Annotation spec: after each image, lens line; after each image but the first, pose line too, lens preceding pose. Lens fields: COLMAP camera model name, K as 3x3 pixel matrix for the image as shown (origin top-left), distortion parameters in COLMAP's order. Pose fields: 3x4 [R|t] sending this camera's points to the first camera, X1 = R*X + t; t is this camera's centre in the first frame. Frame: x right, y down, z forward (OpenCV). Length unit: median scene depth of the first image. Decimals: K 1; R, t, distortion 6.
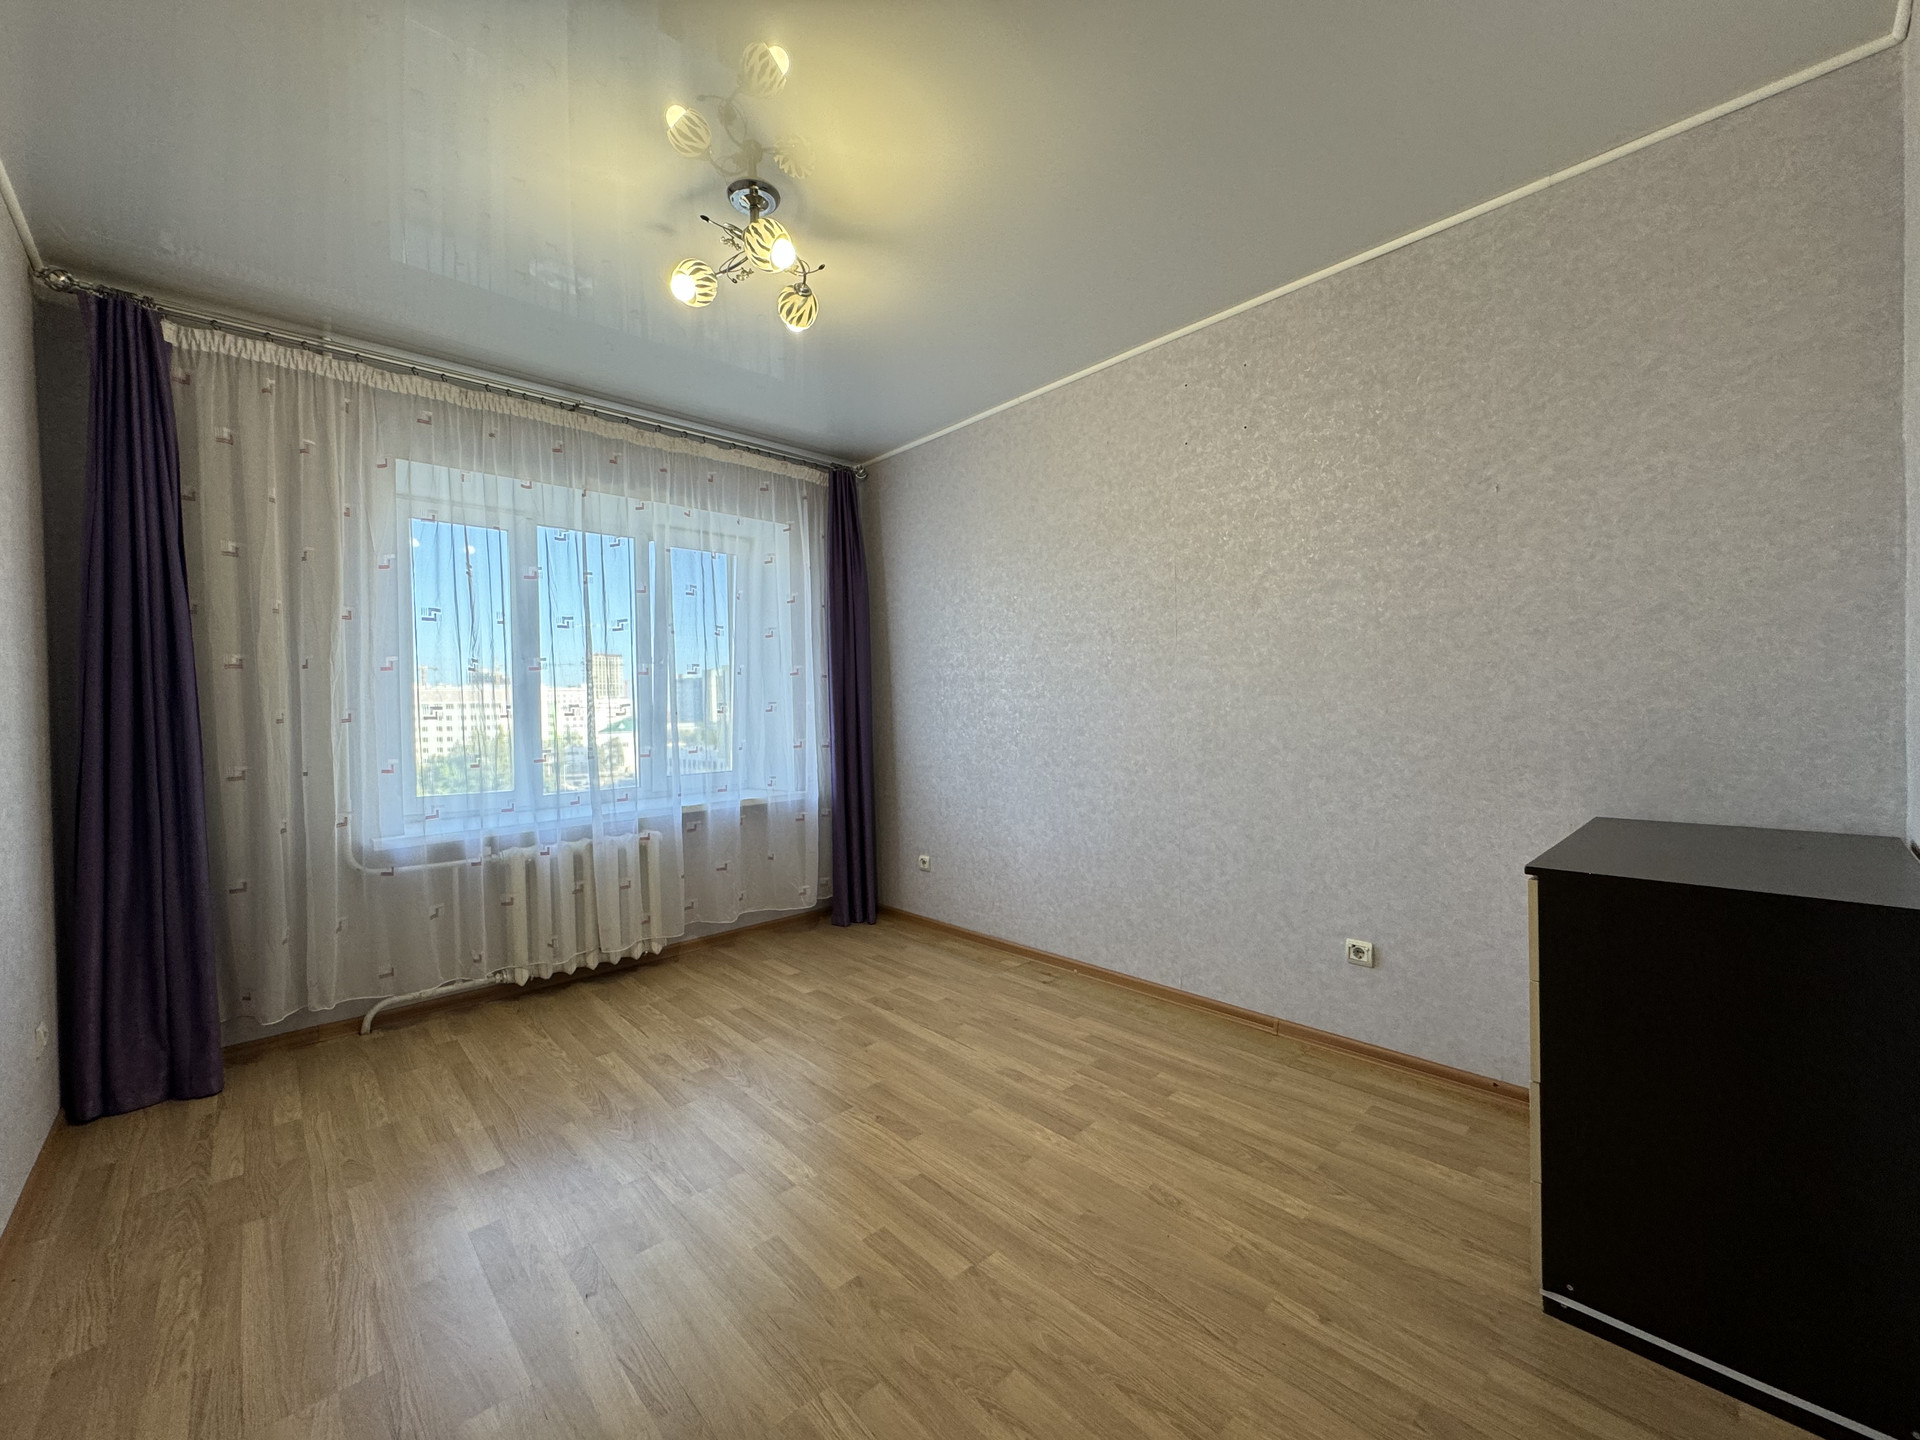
lens RADIAL K [[765.6, 0, 965.5], [0, 765.6, 720.6], [0, 0, 1]] dist [-0.001874, 0.000568]
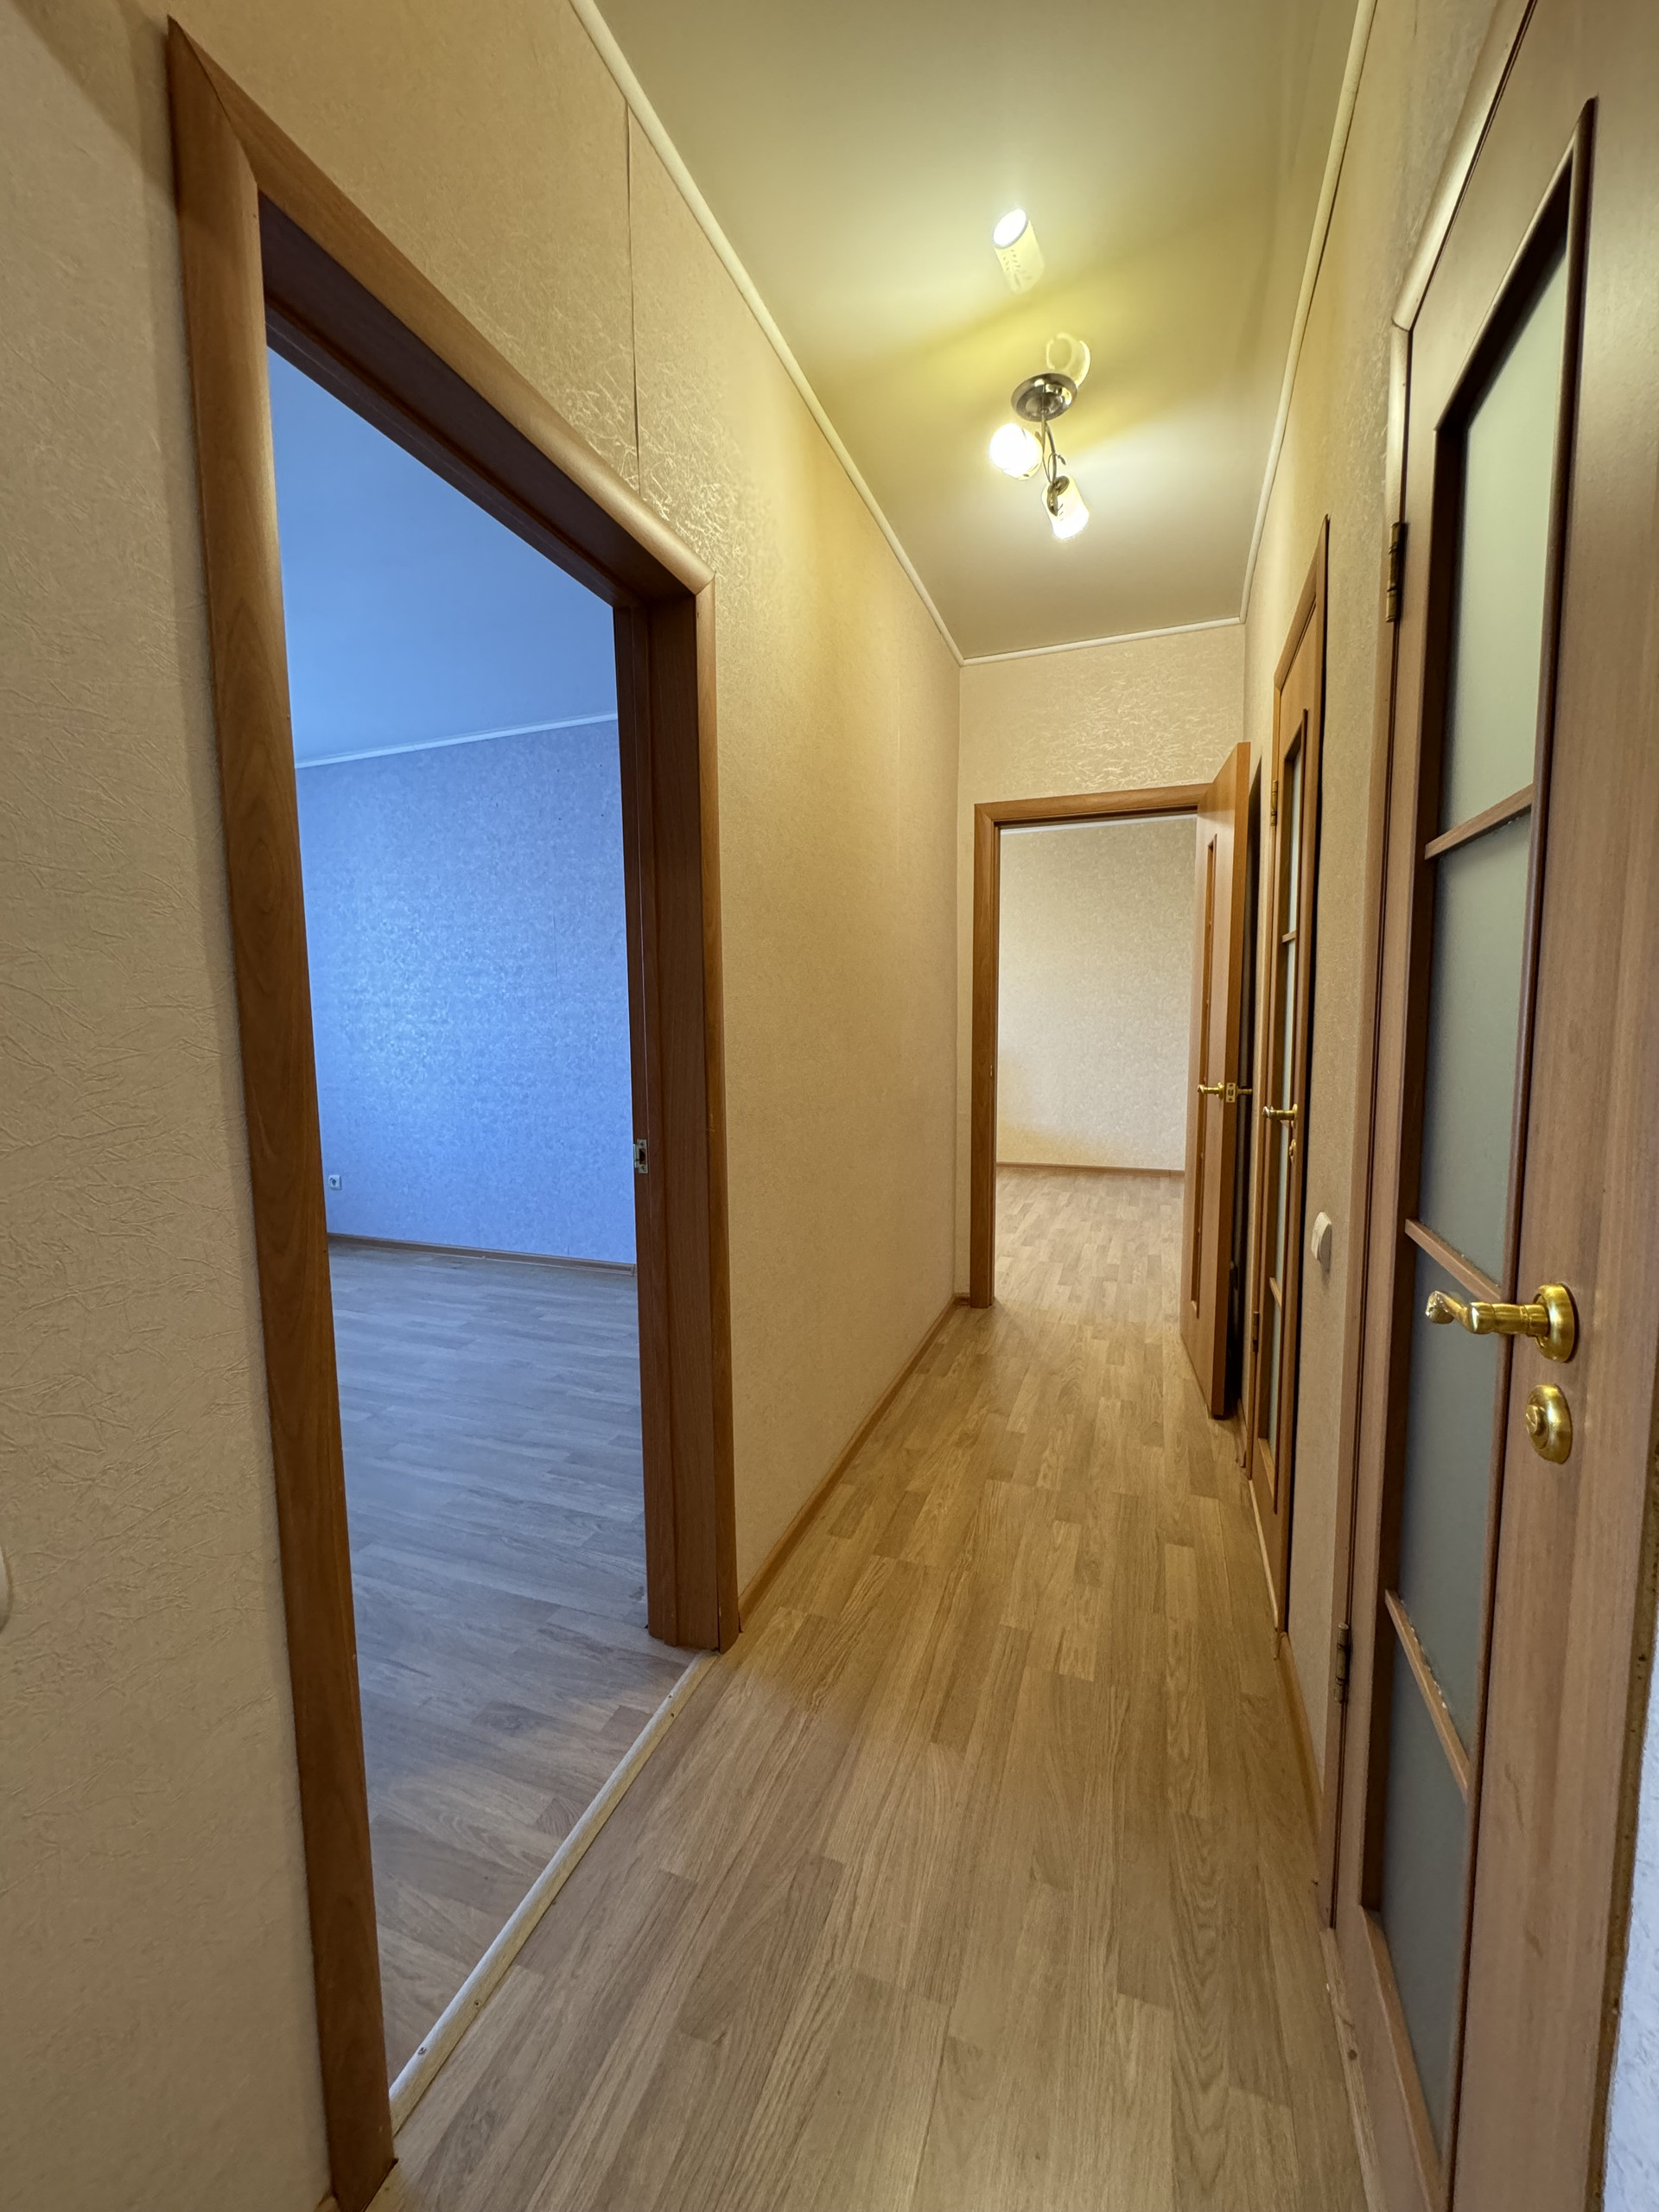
lens RADIAL K [[882.1, 0, 828.4], [0, 882.1, 1102.2], [0, 0, 1]] dist [-0.001874, 0.000568]
pose [[0.898991, -0.034366, 0.436617, 0.044185], [0.002275, 0.997270, 0.073812, -0.011090], [-0.437961, -0.065364, 0.896614, -0.516531]]
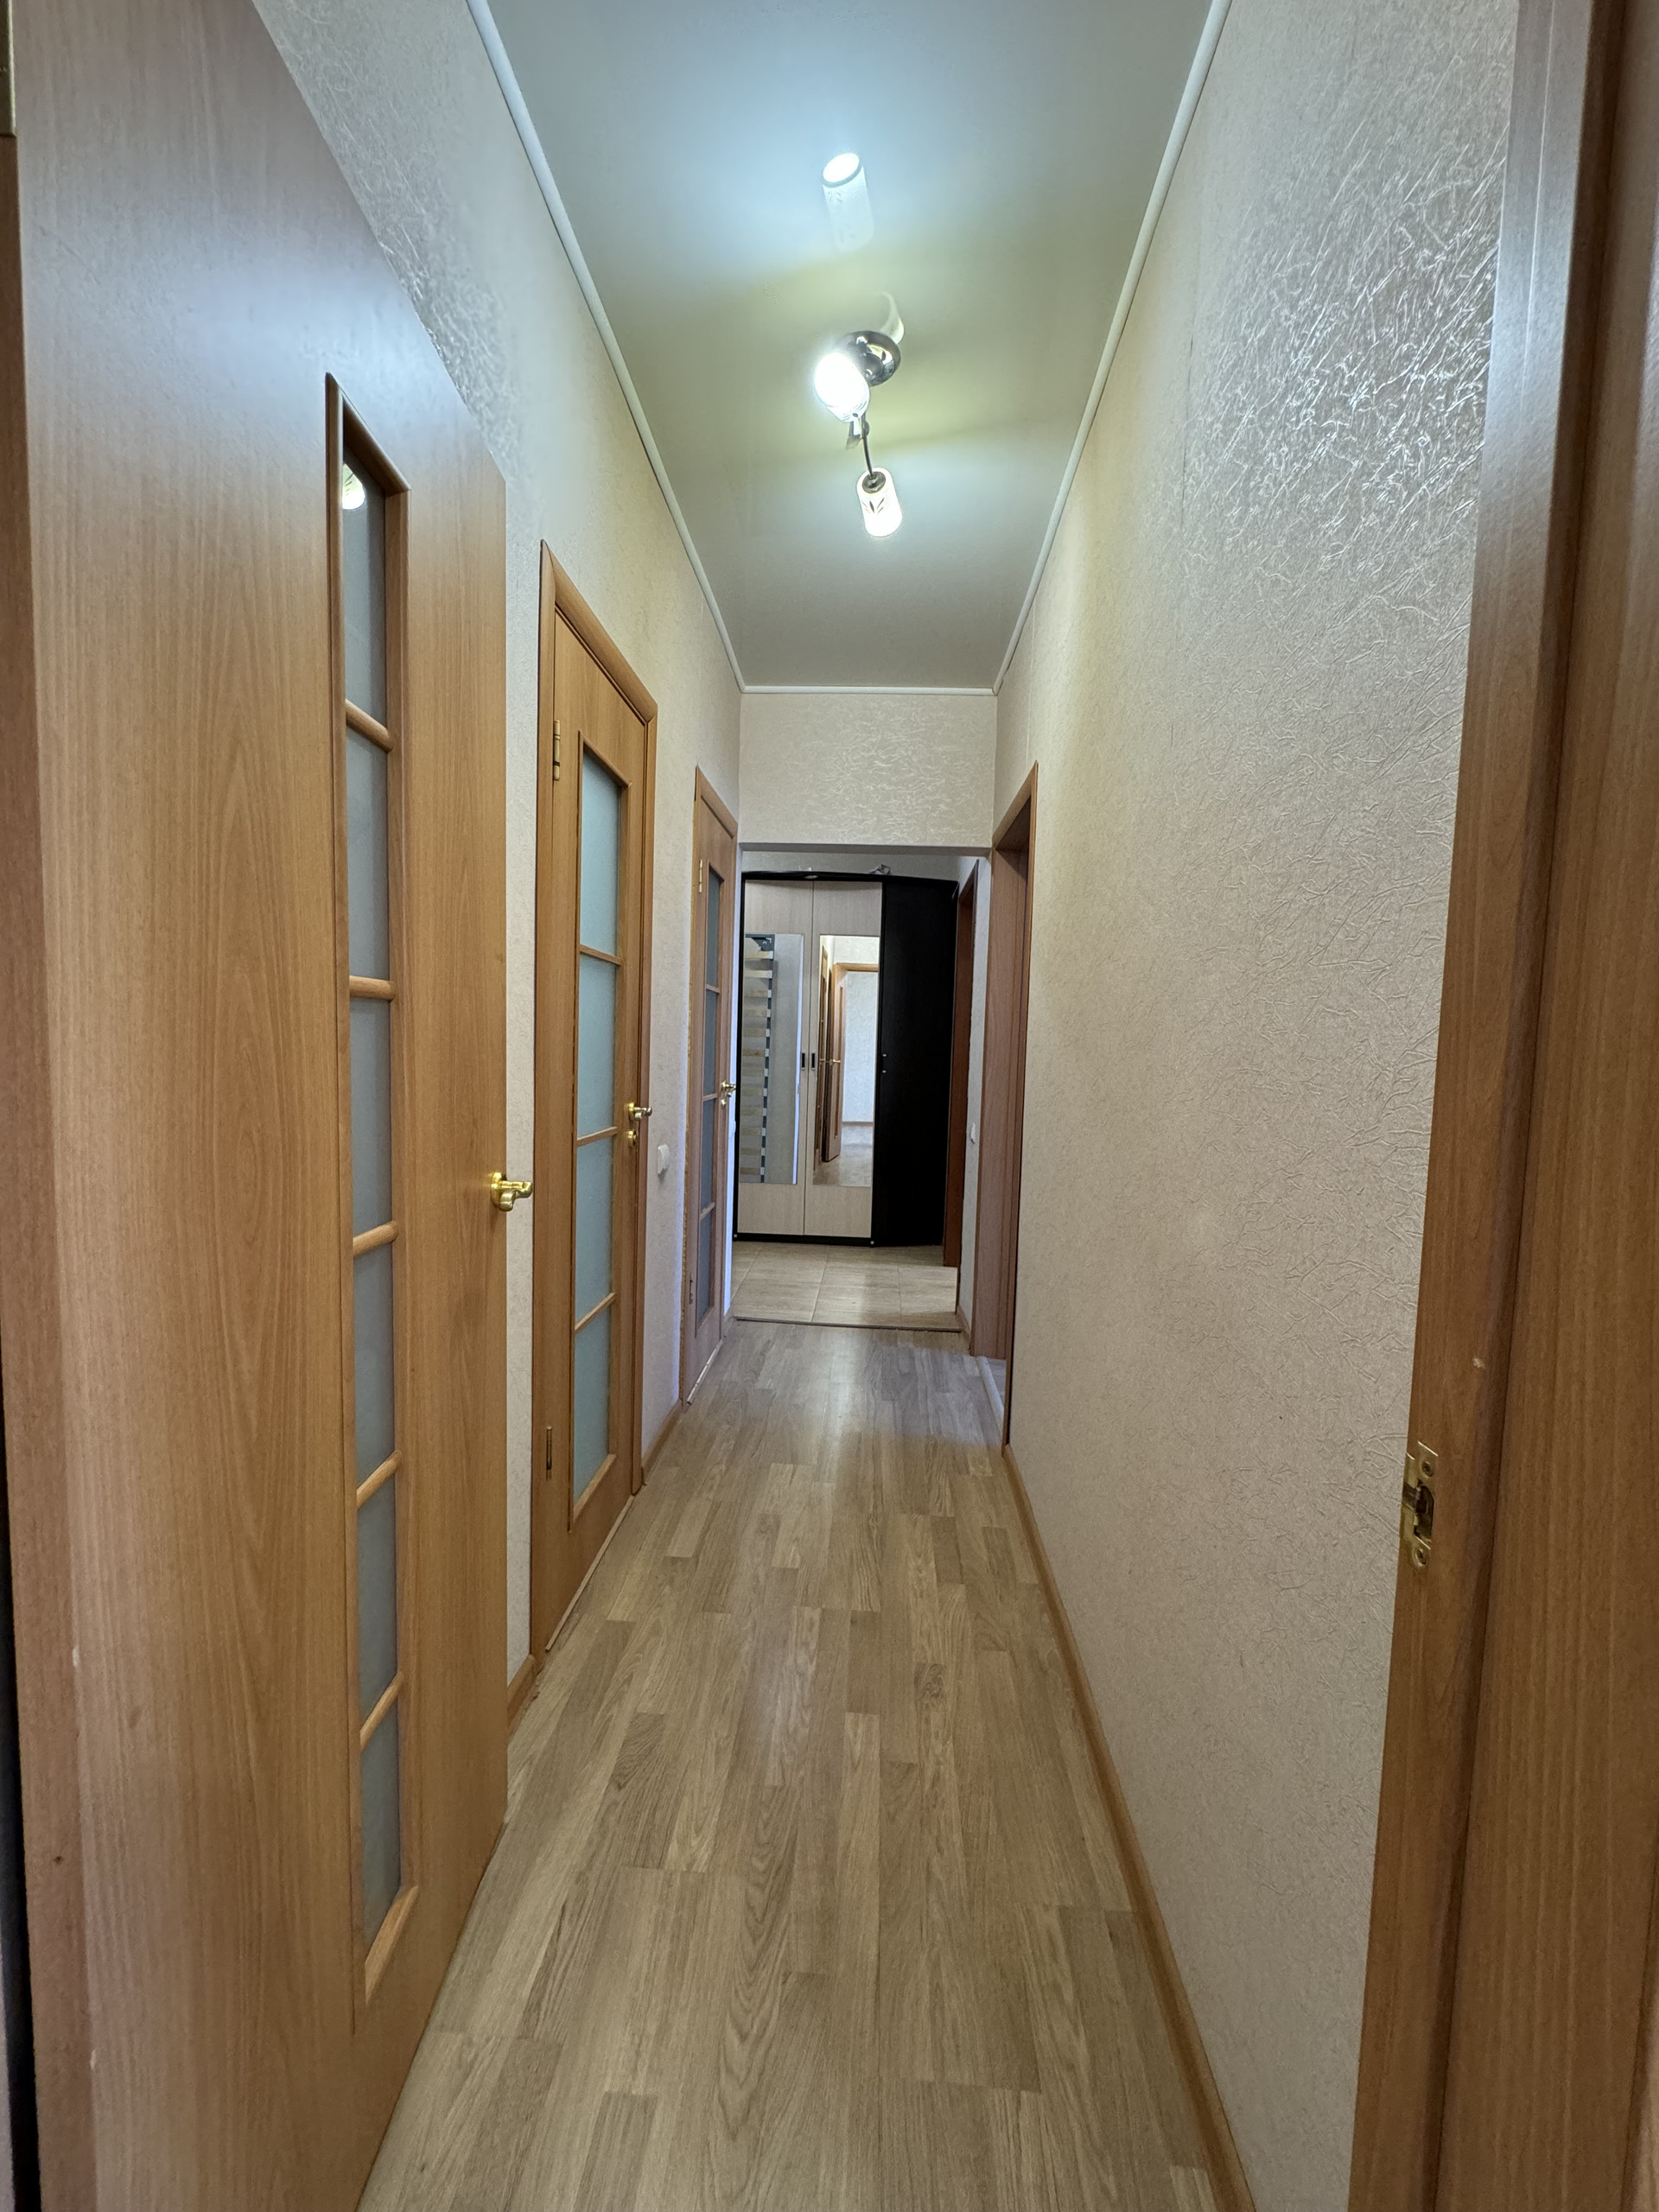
lens RADIAL K [[882.1, 0, 834.2], [0, 882.1, 1105.9], [0, 0, 1]] dist [-0.001874, 0.000568]
pose [[-0.728753, 0.043464, -0.683396, 1.004752], [-0.035358, 0.994264, 0.100939, -0.044273], [0.683863, 0.097723, -0.723036, 0.573110]]
